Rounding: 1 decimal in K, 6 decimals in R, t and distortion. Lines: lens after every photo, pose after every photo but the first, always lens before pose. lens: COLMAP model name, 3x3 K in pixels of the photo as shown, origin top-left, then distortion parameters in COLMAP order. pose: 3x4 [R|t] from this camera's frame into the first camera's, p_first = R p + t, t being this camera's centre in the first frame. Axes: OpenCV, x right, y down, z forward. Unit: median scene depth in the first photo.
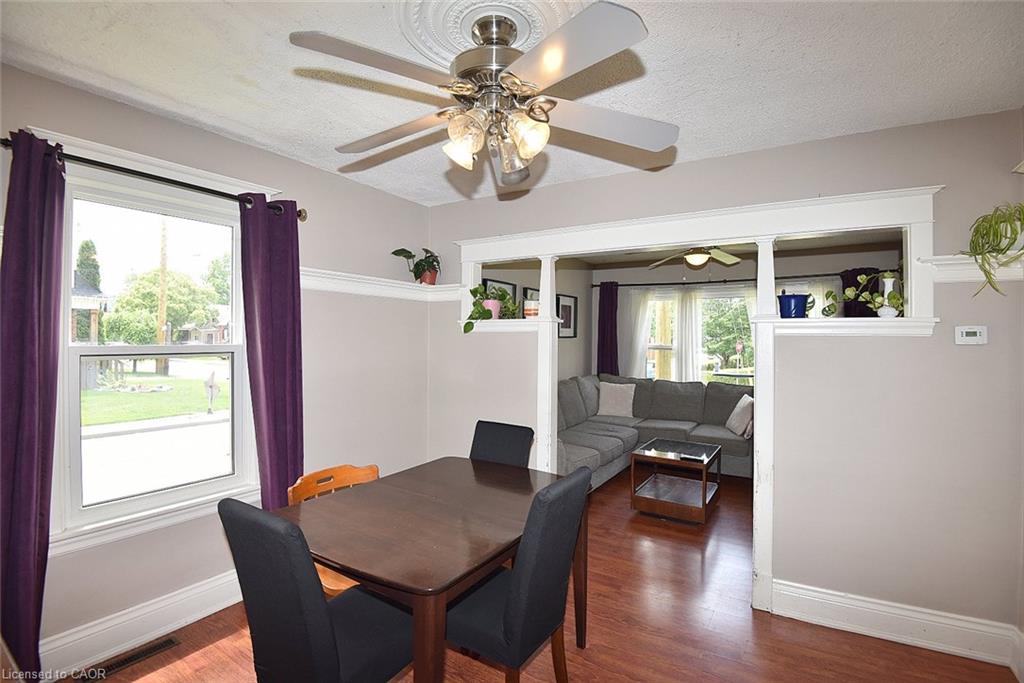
lens RADIAL K [[476.3, 0, 512.1], [0, 476.3, 338.0], [0, 0, 1]] dist [-0.035401, -0.001390]
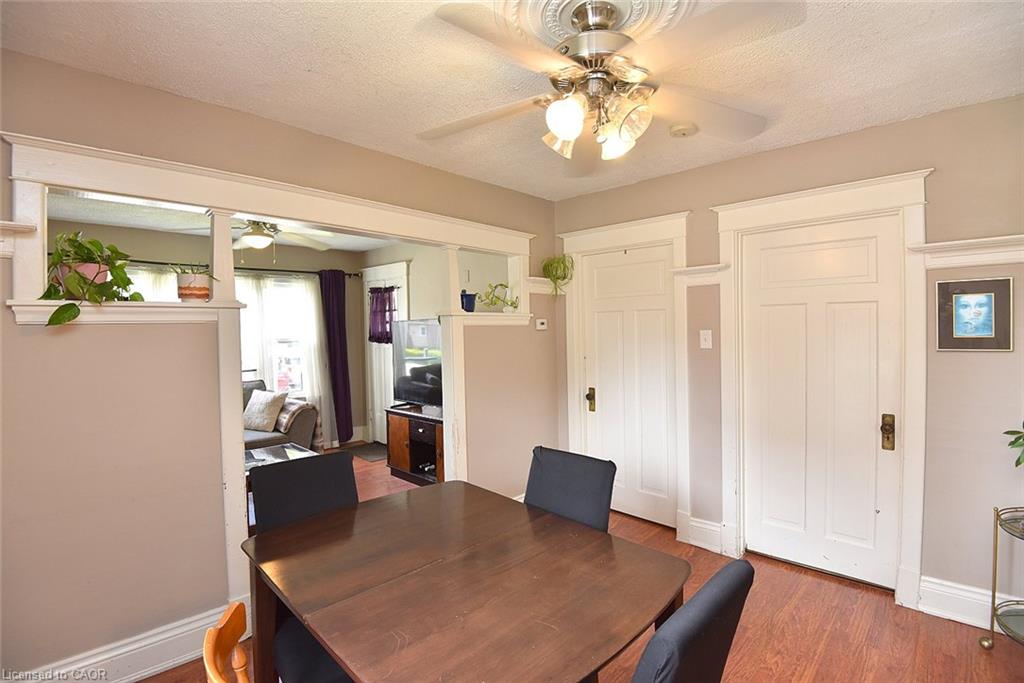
lens RADIAL K [[473.2, 0, 512.0], [0, 473.2, 341.5], [0, 0, 1]] dist [0.000009, -0.000228]
pose [[0.210633, -0.039497, 0.976767, -0.289900], [0.017858, 0.999172, 0.036552, -0.003146], [-0.977402, 0.009744, 0.211164, 0.265458]]
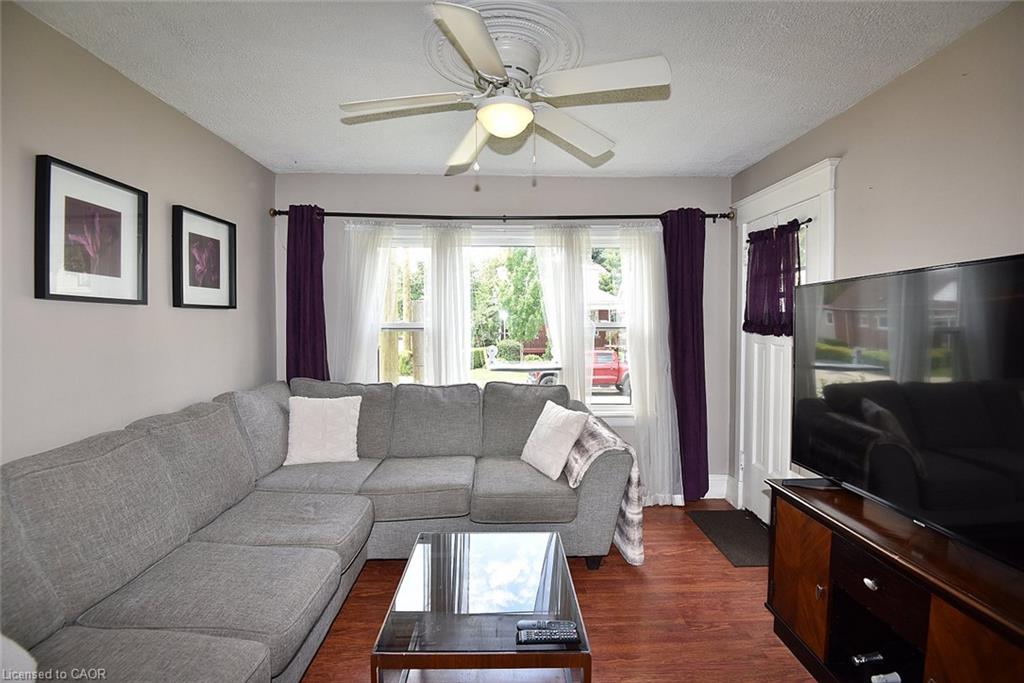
lens RADIAL K [[476.3, 0, 512.1], [0, 476.3, 338.0], [0, 0, 1]] dist [-0.035401, -0.001390]
pose [[0.832526, -0.026355, 0.553358, 0.109985], [0.007644, 0.999319, 0.036094, 0.014807], [-0.553933, -0.025819, 0.832161, 0.472230]]
